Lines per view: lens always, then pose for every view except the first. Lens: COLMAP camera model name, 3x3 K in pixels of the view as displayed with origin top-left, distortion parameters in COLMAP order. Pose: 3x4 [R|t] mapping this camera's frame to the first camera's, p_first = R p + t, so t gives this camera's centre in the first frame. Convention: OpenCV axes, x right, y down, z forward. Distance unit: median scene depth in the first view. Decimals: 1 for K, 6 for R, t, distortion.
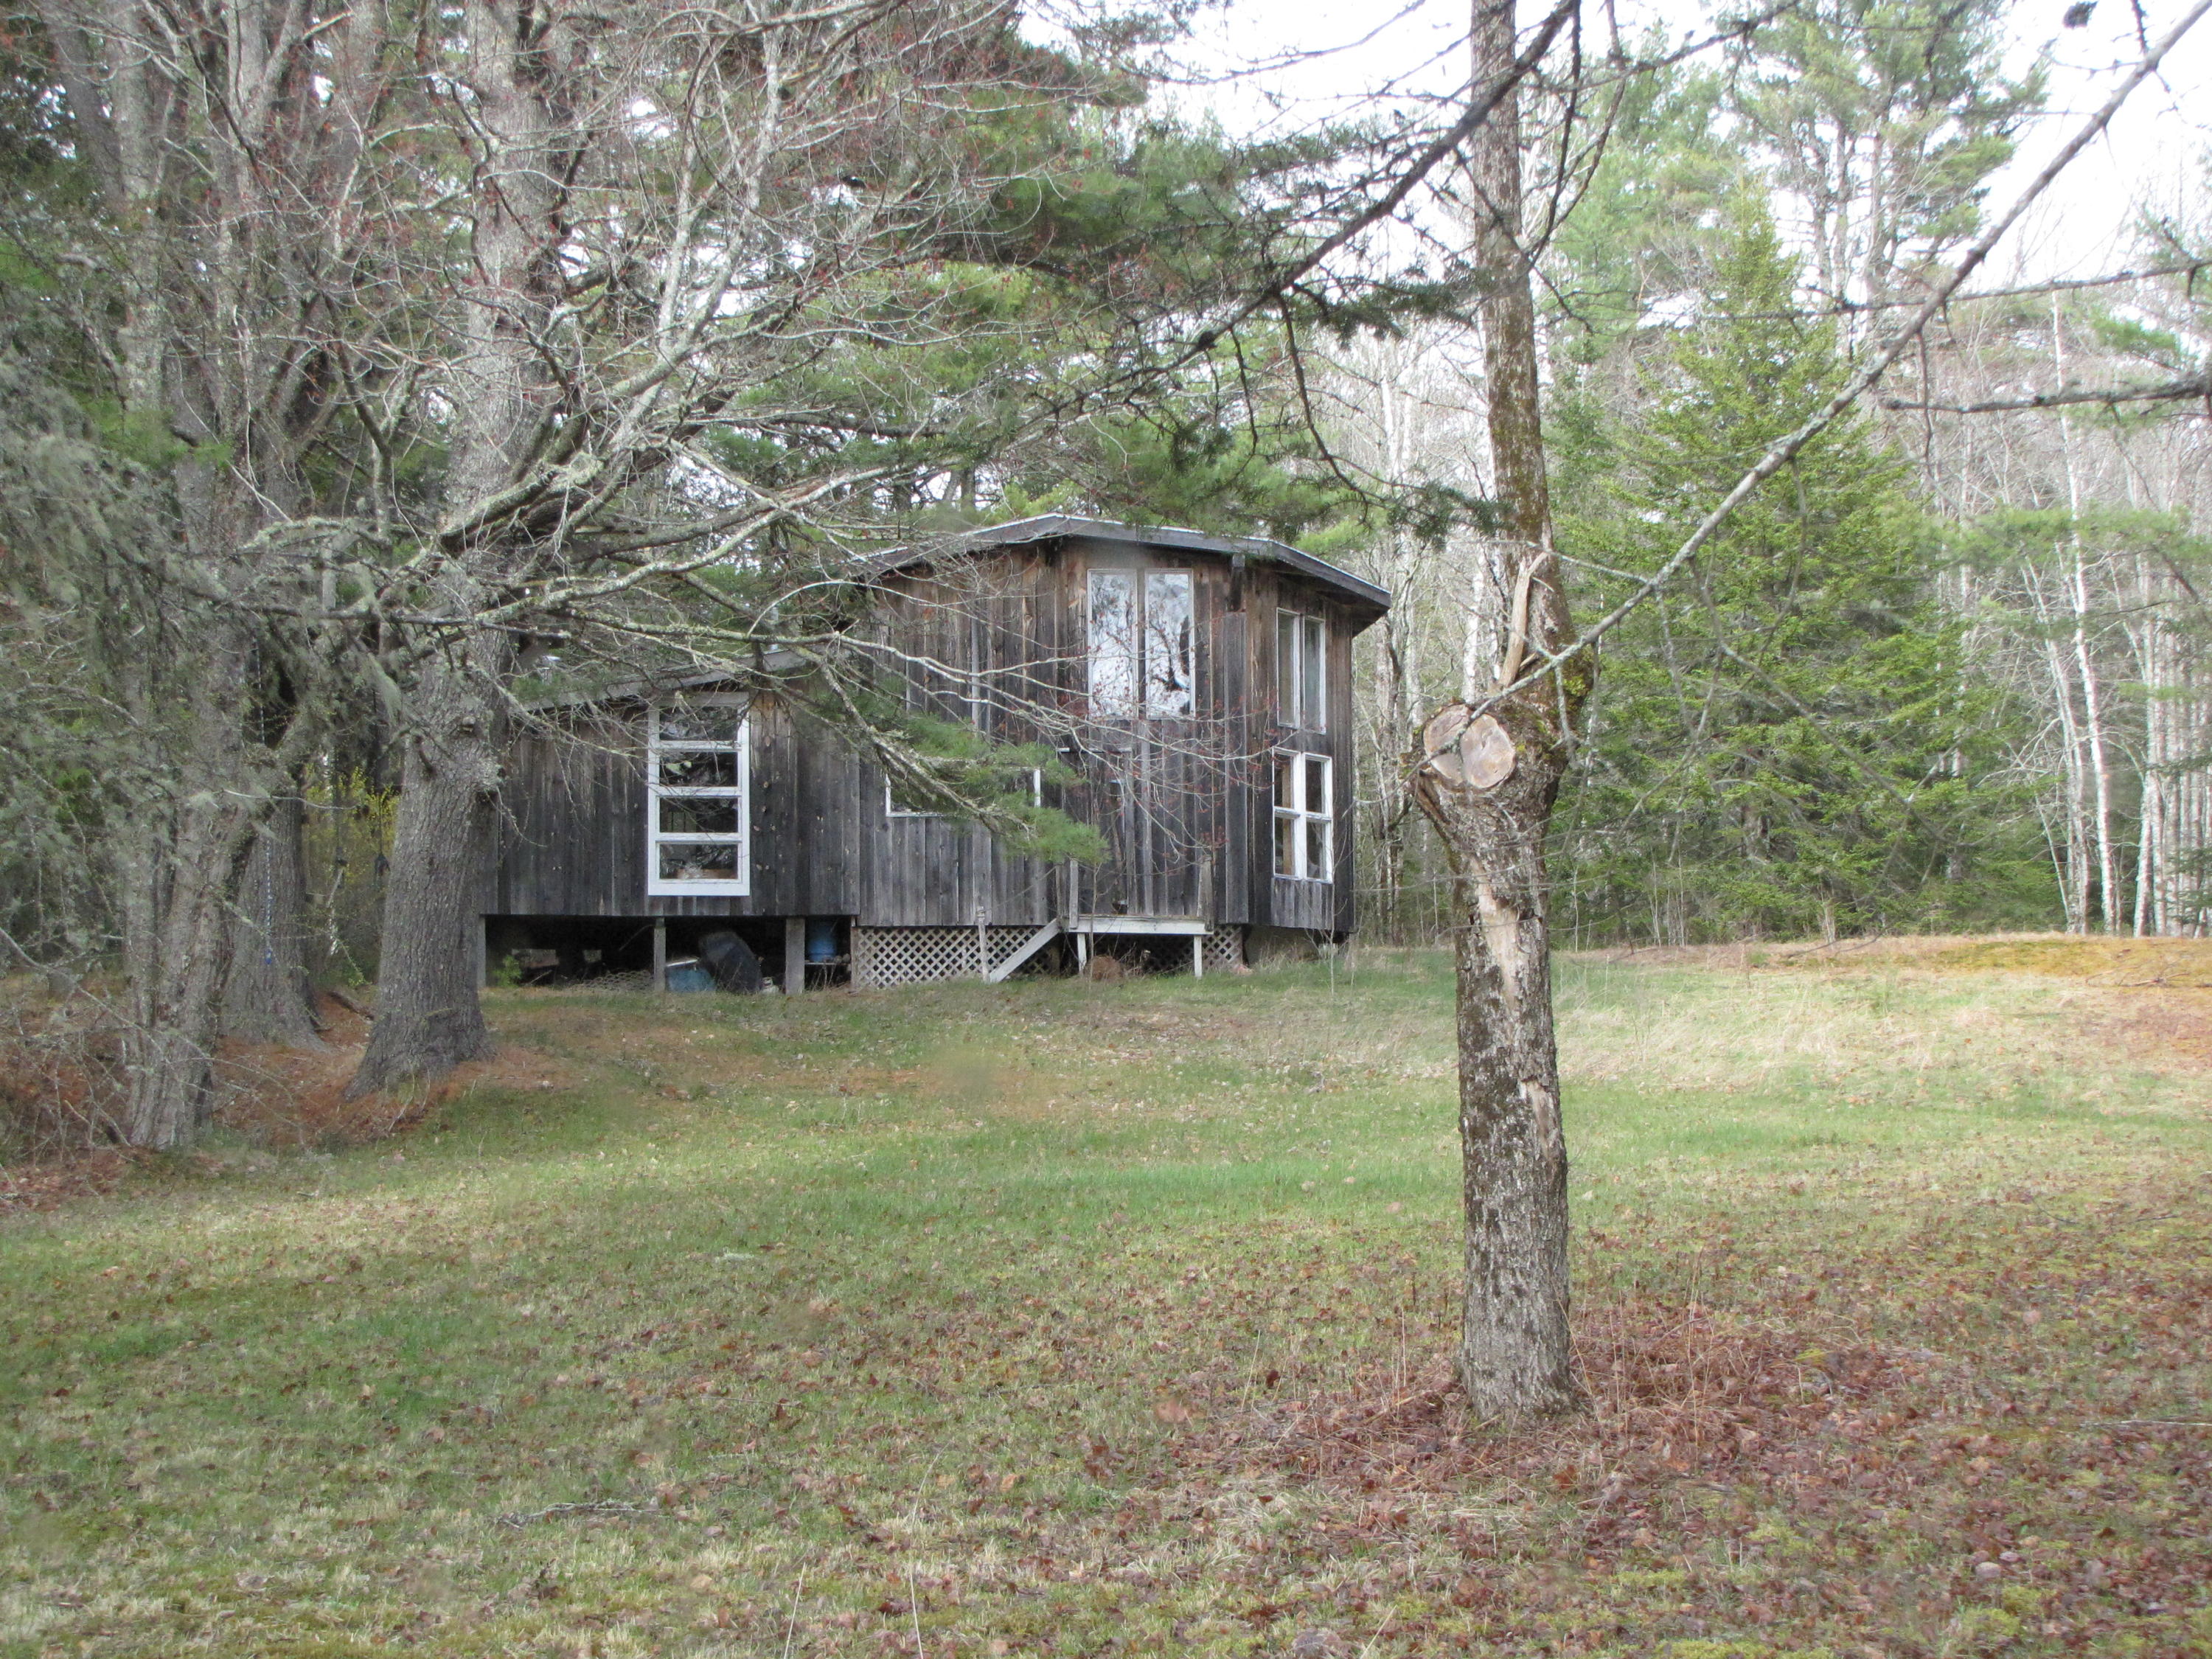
lens RADIAL K [[3513.6, 0, 1112.0], [0, 3513.6, 843.6], [0, 0, 1]] dist [0.133068, 0.000000]
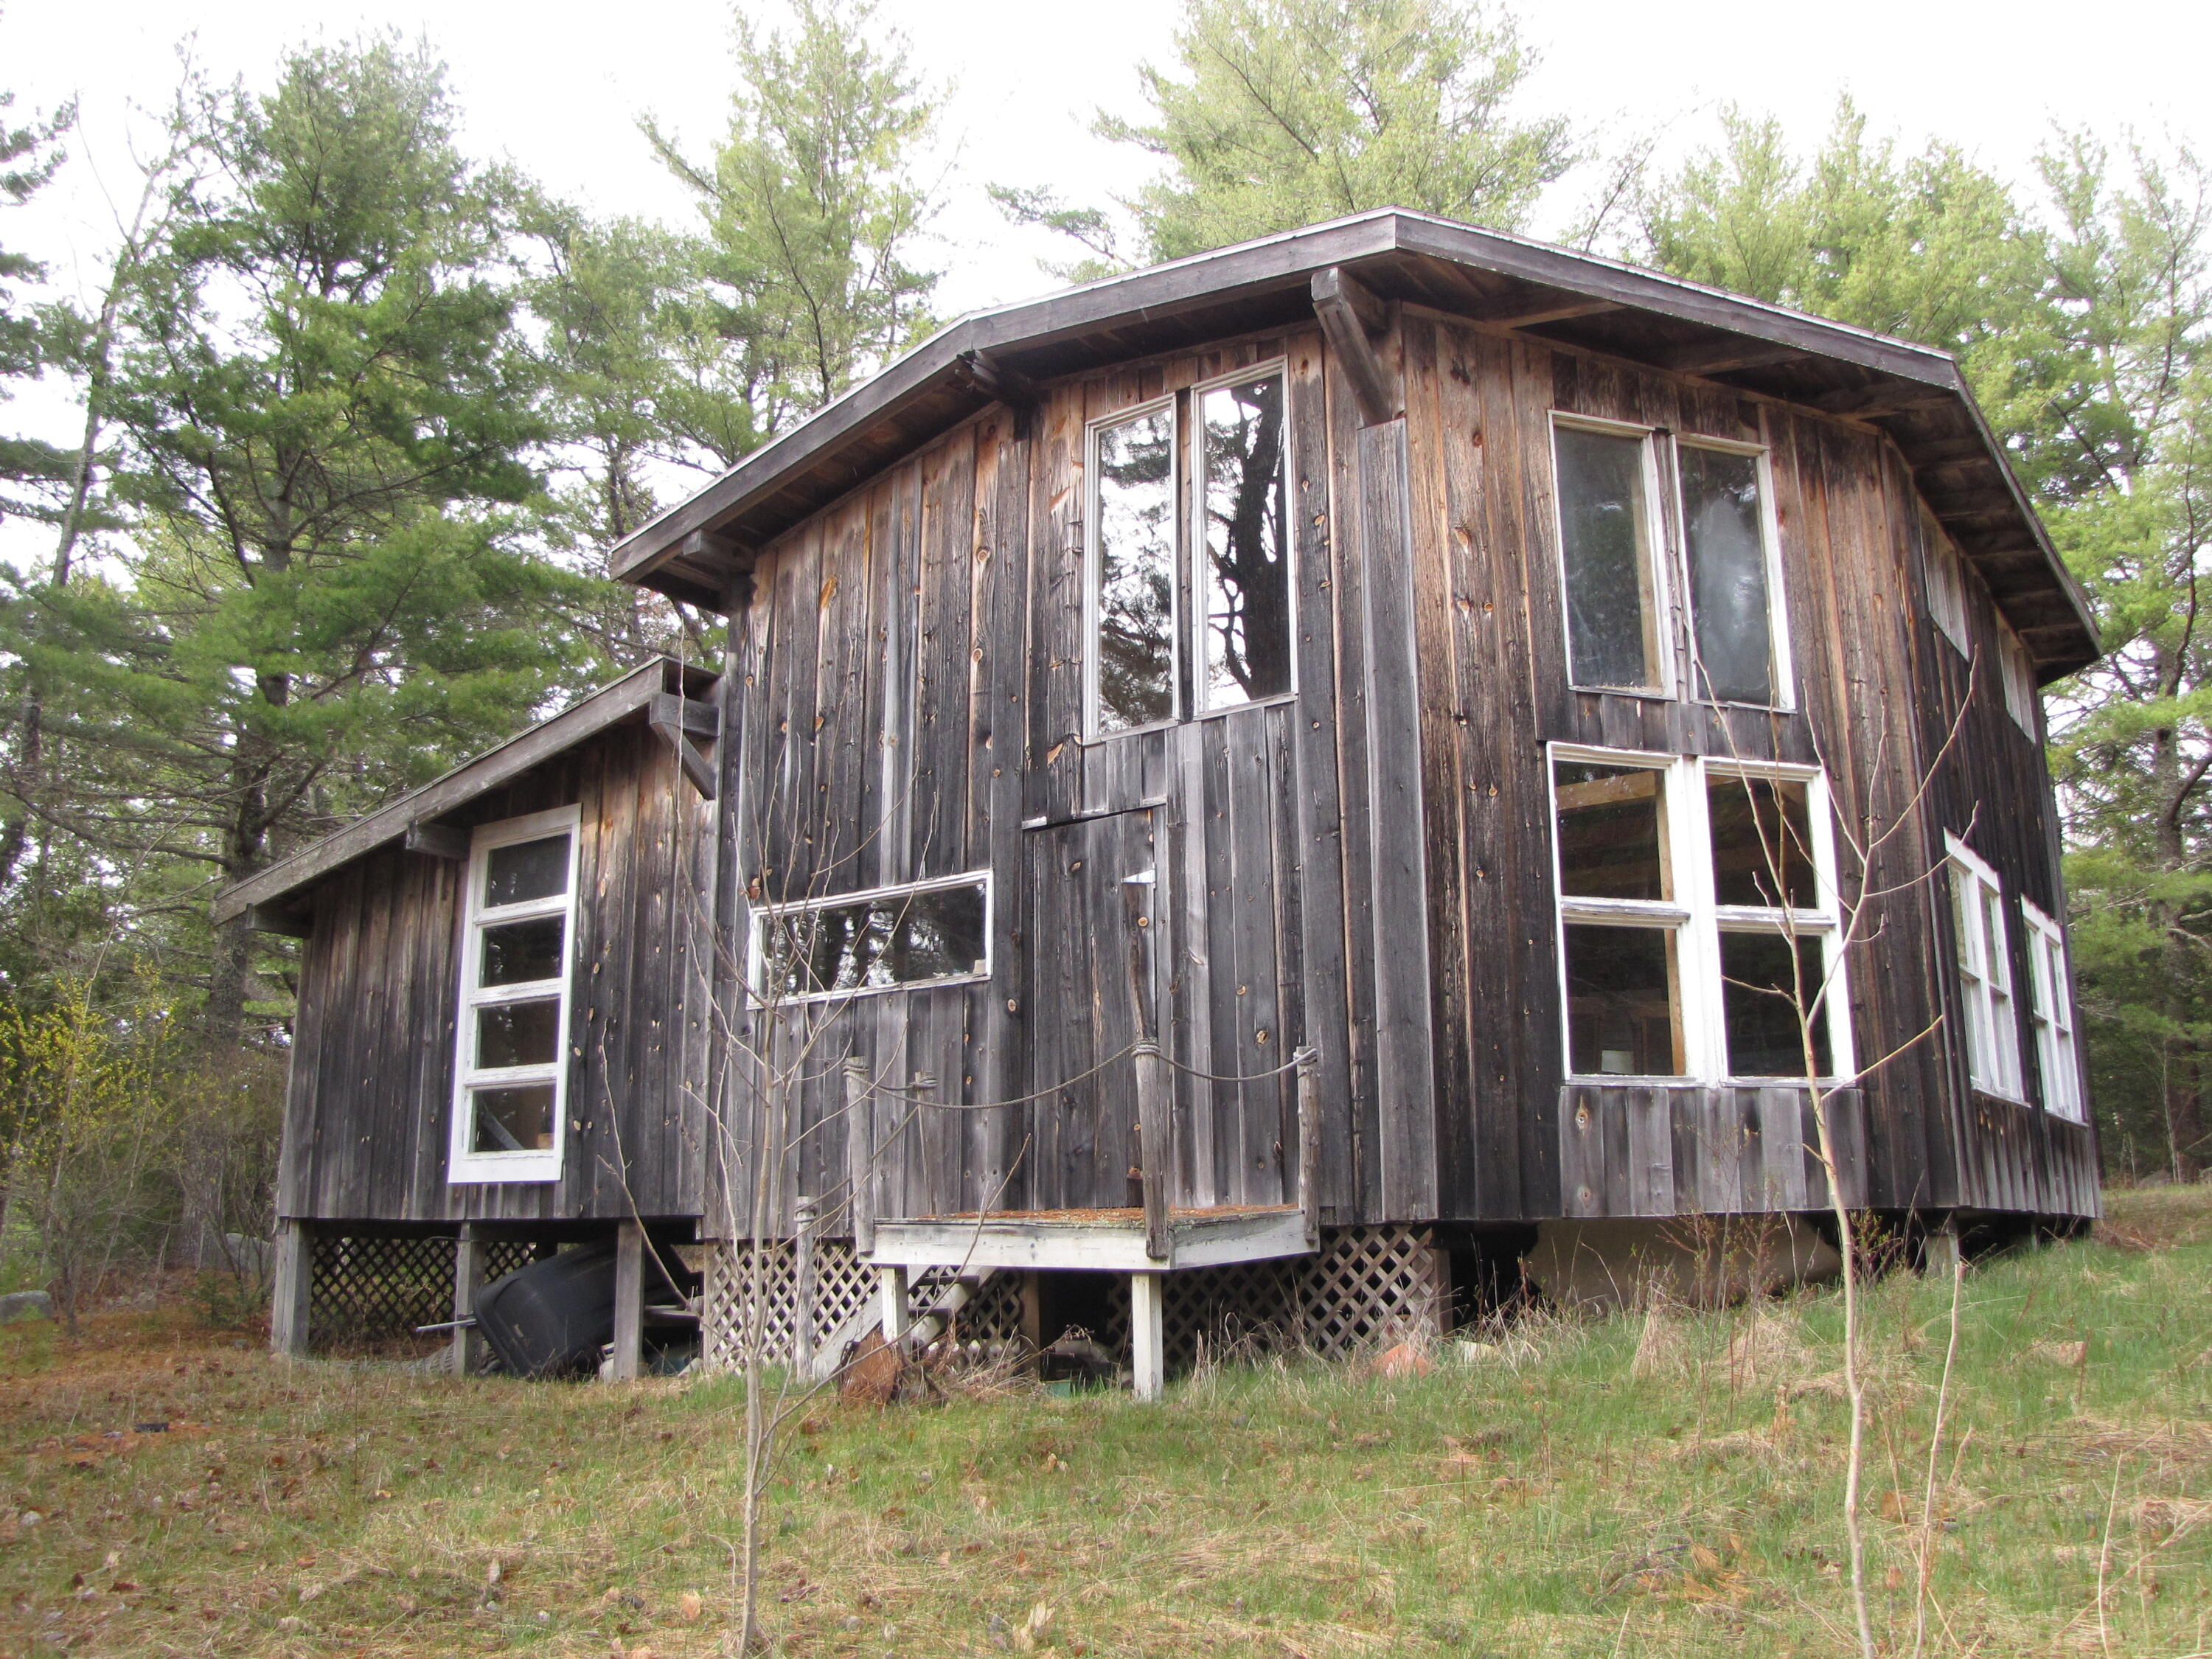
lens RADIAL K [[1835.5, 0, 1108.9], [0, 1835.5, 829.3], [0, 0, 1]] dist [-0.122066, 0.013940]
pose [[0.747641, -0.148546, -0.647276, 0.141922], [0.060285, 0.985819, -0.156607, 0.010324], [0.661361, 0.078065, 0.745994, 0.846676]]
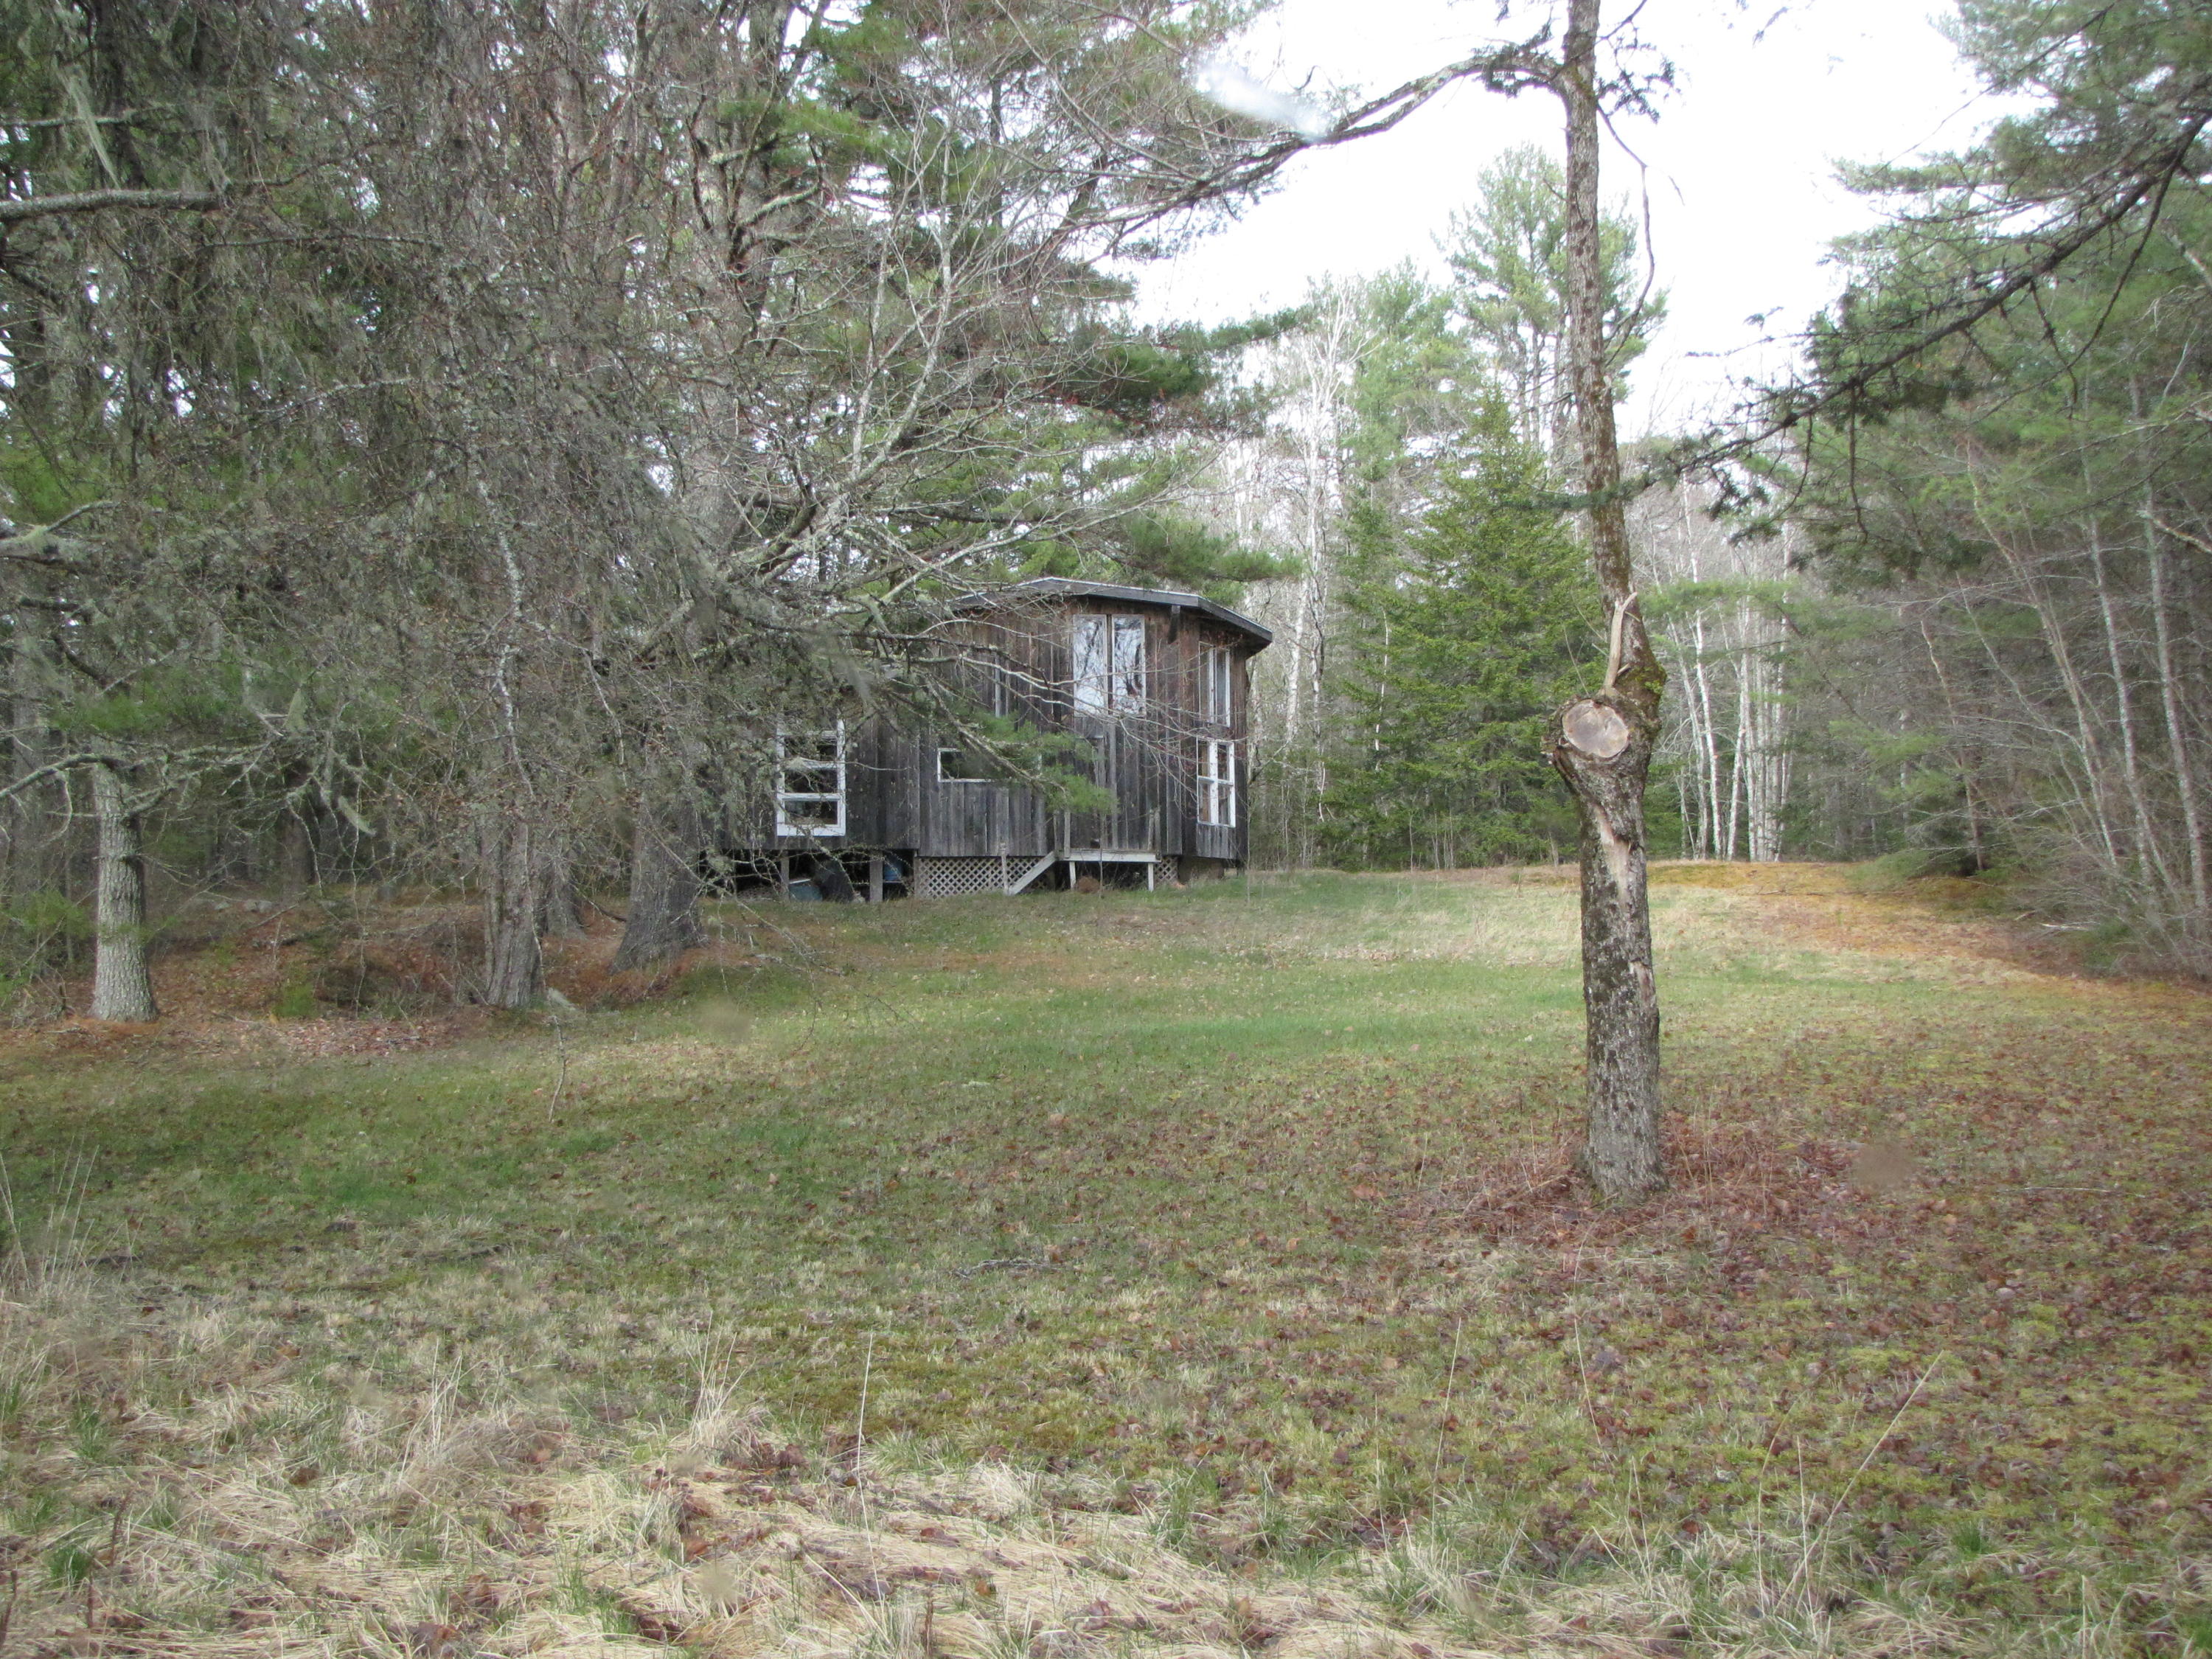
lens RADIAL K [[2348.1, 0, 1097.5], [0, 2348.1, 828.7], [0, 0, 1]] dist [-0.045436, 0.000000]
pose [[0.999108, -0.000002, 0.042219, -0.039023], [-0.000474, 0.999936, 0.011273, 0.000672], [-0.042216, -0.011283, 0.999045, 0.014892]]
